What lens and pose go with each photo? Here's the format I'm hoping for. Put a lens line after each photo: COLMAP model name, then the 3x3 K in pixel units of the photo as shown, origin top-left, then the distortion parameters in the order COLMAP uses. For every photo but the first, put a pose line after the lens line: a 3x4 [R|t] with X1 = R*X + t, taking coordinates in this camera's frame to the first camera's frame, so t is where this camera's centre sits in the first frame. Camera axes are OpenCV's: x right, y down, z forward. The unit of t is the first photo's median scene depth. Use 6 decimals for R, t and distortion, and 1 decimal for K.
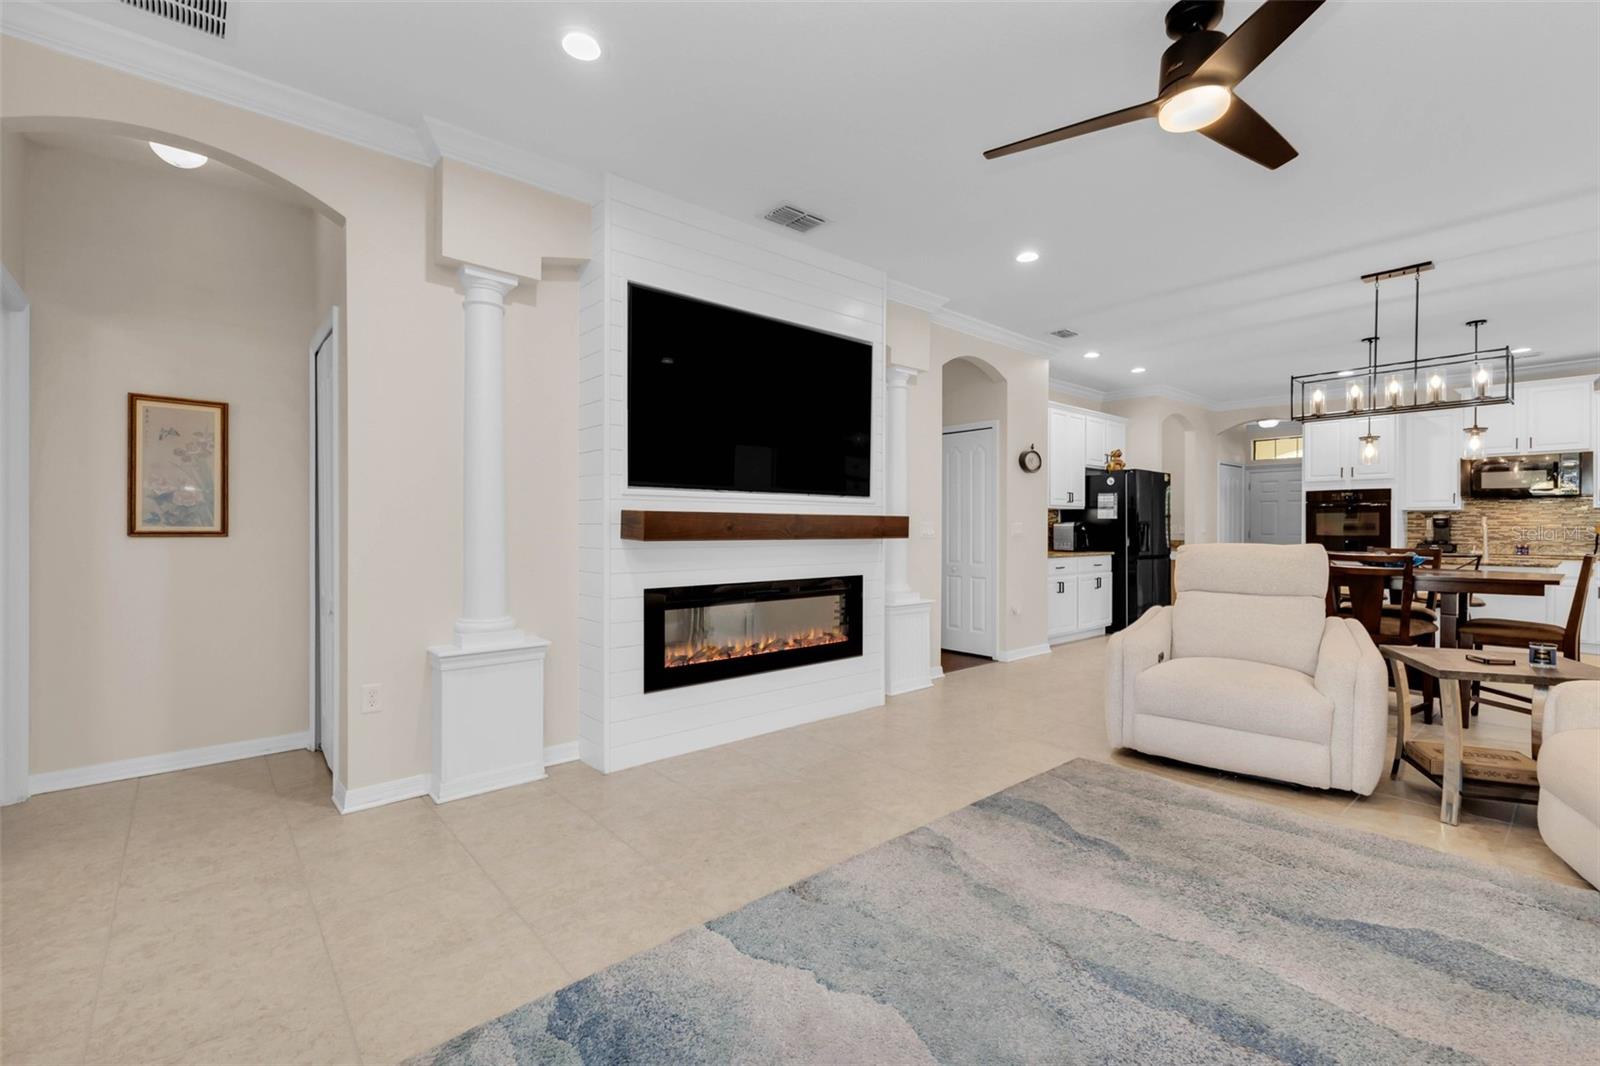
lens RADIAL K [[689.4, 0, 793.6], [0, 689.4, 534.6], [0, 0, 1]] dist [0.009815, -0.000140]
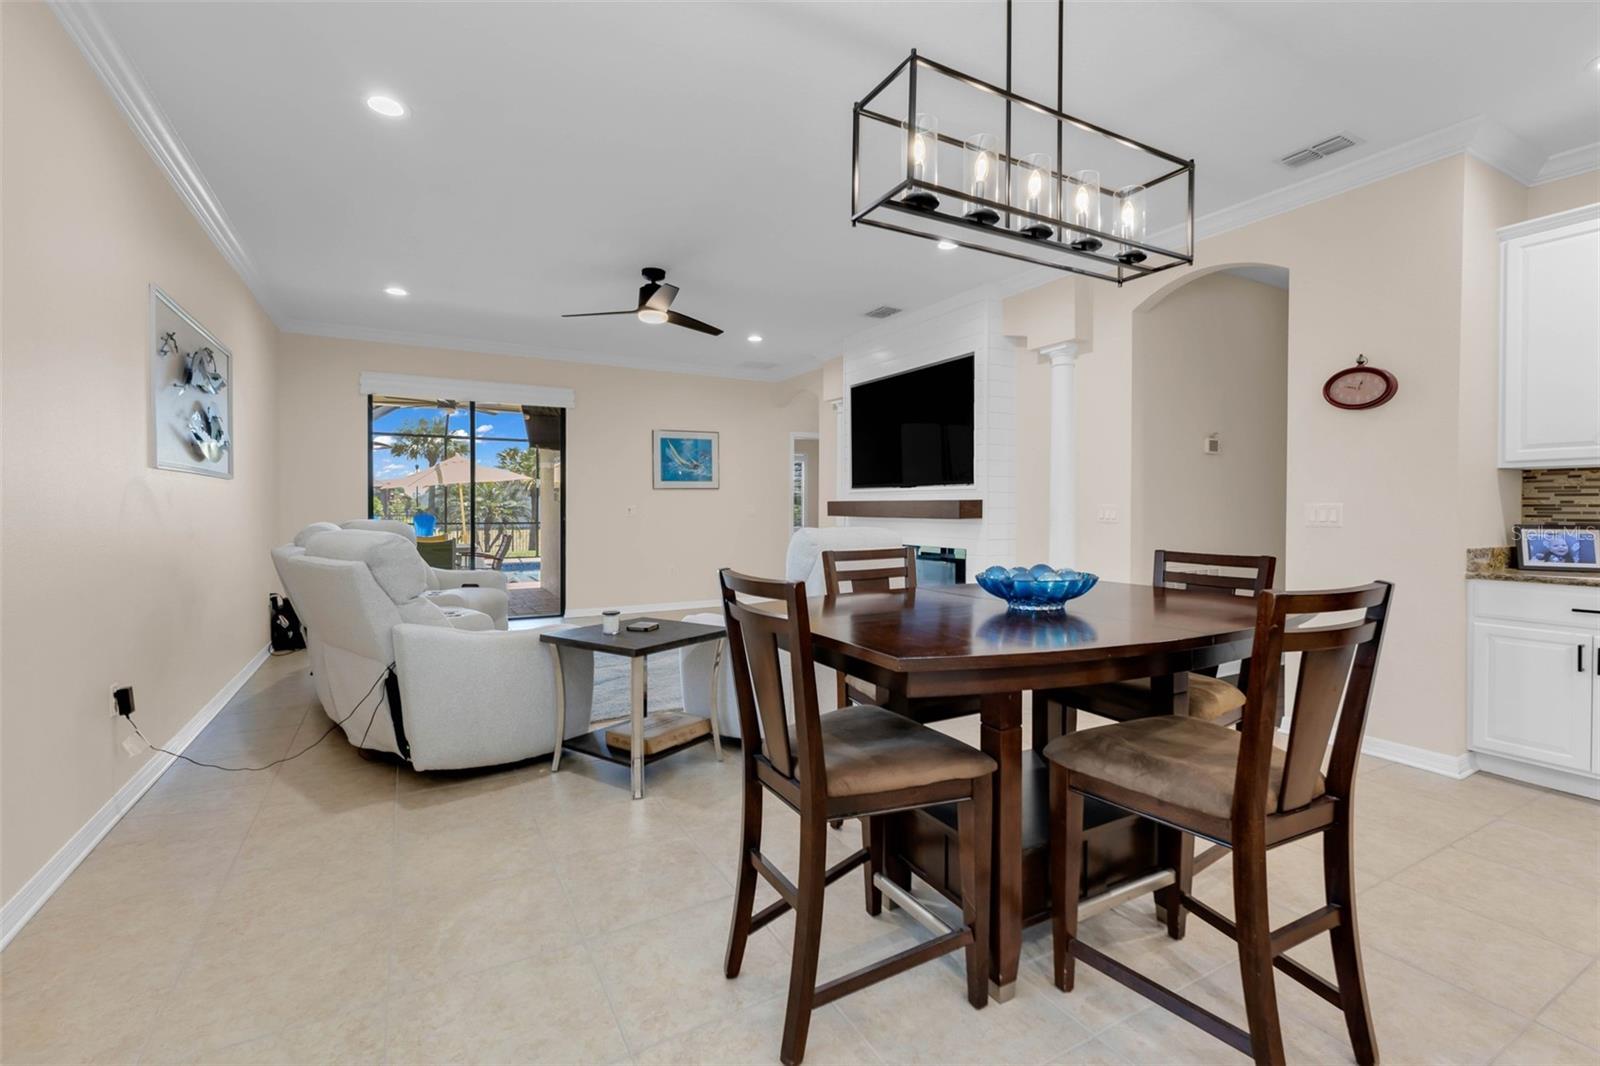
lens RADIAL K [[702.4, 0, 800.0], [0, 702.4, 533.0], [0, 0, 1]] dist [0.010416, -0.000361]
pose [[-0.204591, 0.046473, -0.977744, 1.446144], [0.000324, 0.998875, 0.047410, -0.030430], [0.978847, 0.009383, -0.204376, 1.021821]]
